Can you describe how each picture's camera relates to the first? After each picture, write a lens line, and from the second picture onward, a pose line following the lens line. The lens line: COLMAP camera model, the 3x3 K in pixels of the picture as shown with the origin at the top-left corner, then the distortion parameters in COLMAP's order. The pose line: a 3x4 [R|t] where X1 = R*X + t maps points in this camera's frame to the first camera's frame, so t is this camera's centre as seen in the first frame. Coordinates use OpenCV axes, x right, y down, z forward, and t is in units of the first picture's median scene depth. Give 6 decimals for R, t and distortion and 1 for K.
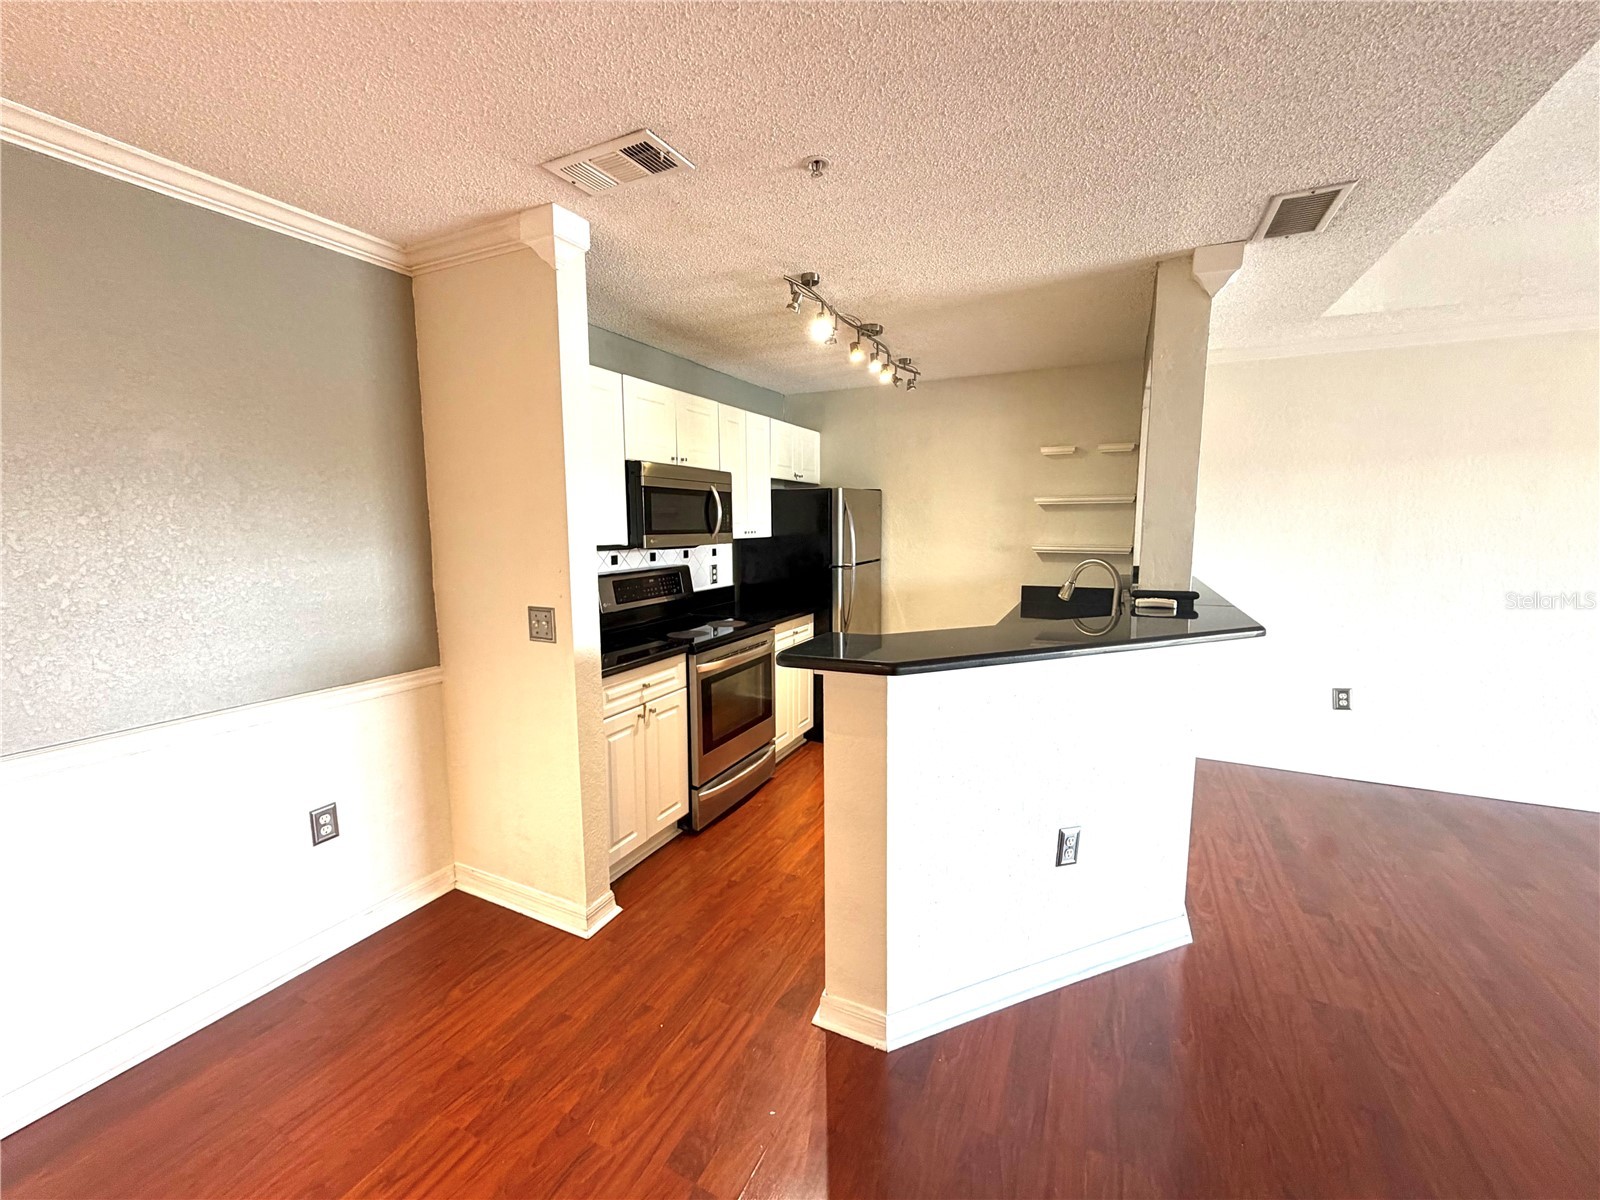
lens RADIAL K [[637.0, 0, 799.0], [0, 637.0, 601.7], [0, 0, 1]] dist [0.000066, 0.000027]
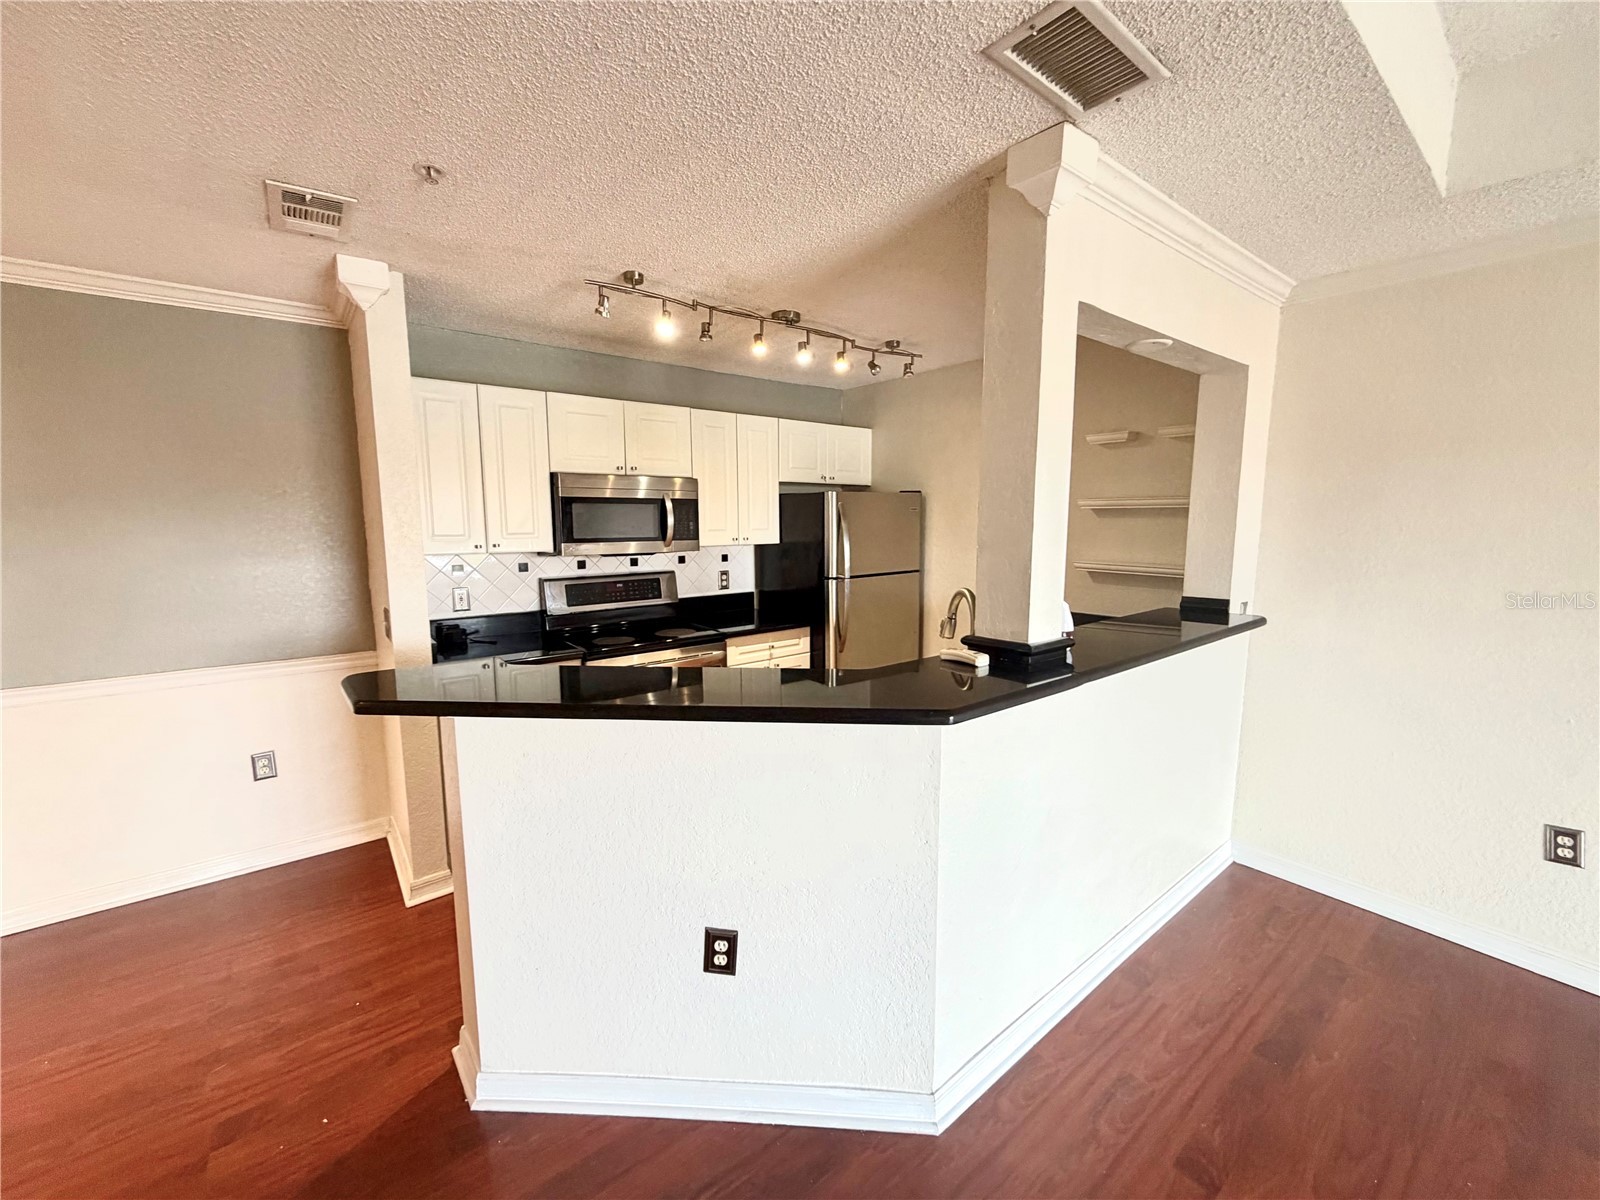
lens RADIAL K [[637.0, 0, 790.4], [0, 637.0, 602.5], [0, 0, 1]] dist [0.000066, 0.000027]
pose [[0.902645, 0.060433, -0.426122, 0.463855], [-0.056170, 0.998166, 0.022576, -0.043779], [0.426705, 0.003557, 0.904384, 0.176892]]
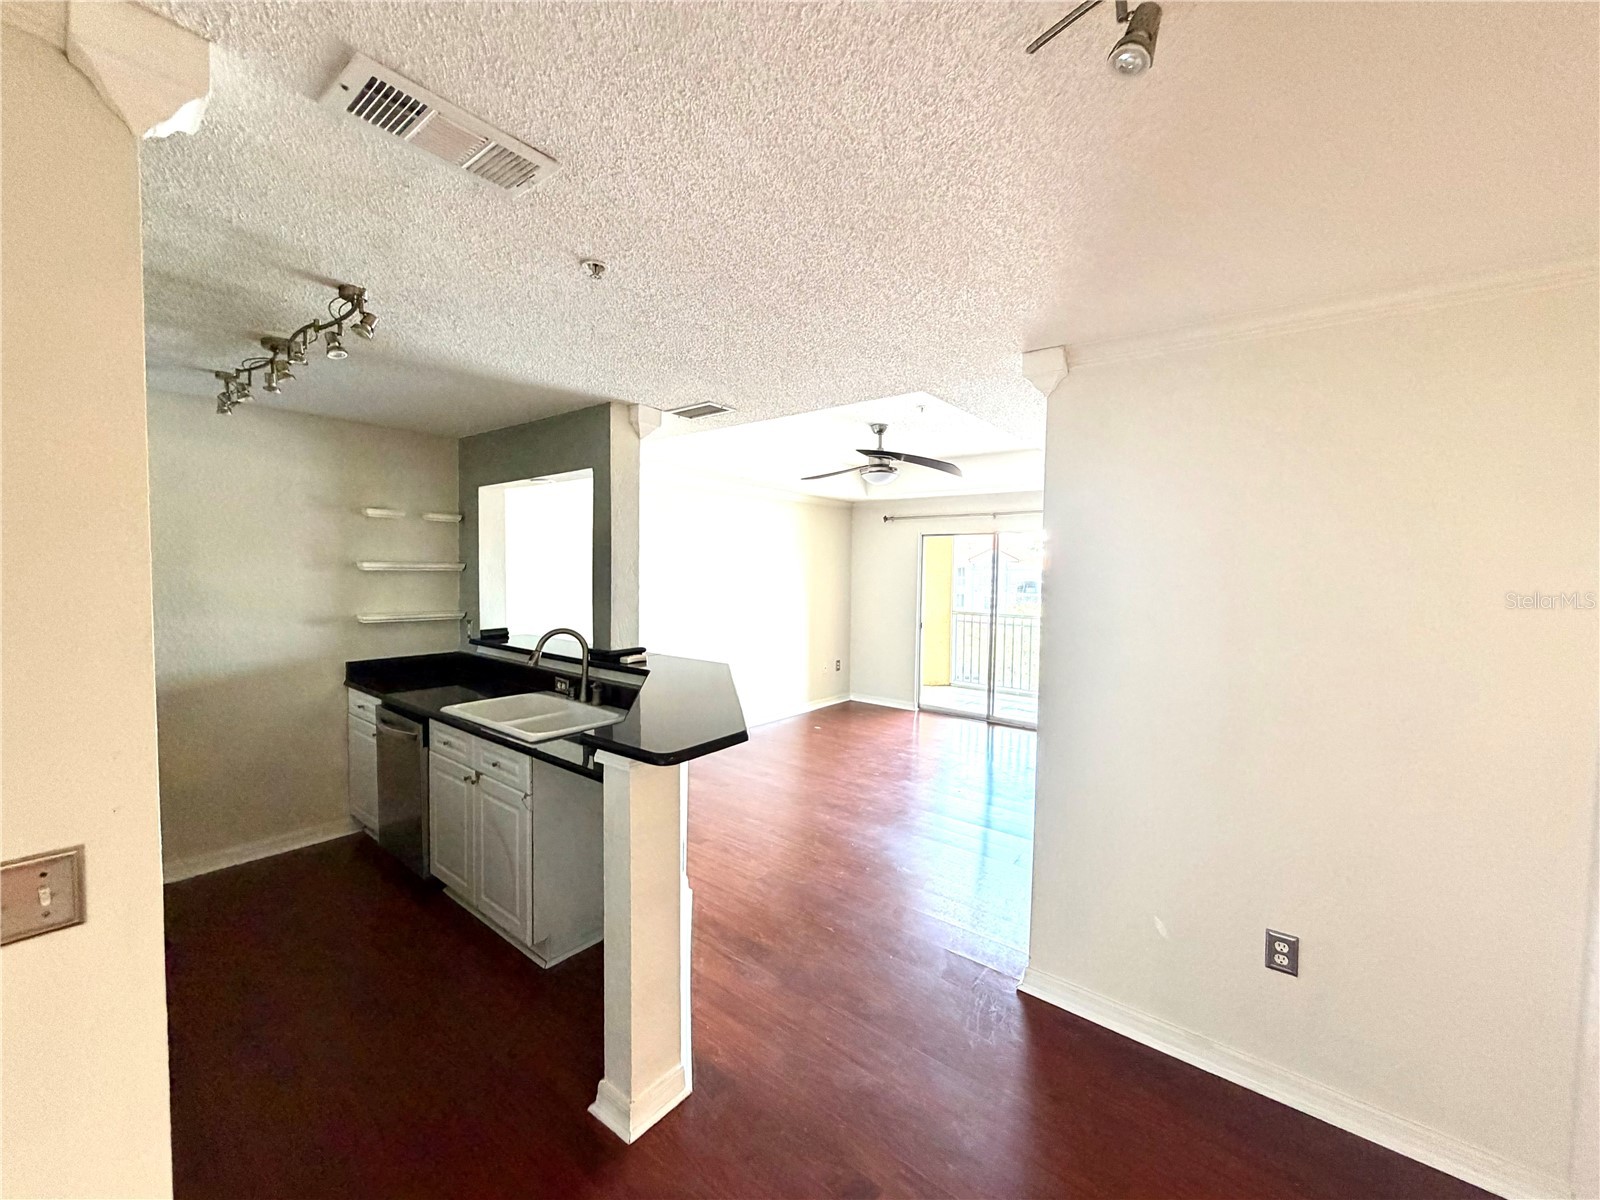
lens RADIAL K [[637.0, 0, 801.4], [0, 637.0, 596.8], [0, 0, 1]] dist [0.000066, 0.000027]
pose [[0.215590, -0.035868, 0.975825, -0.441463], [0.110191, 0.993836, 0.012185, -0.068422], [-0.970247, 0.104901, 0.218213, 0.252239]]
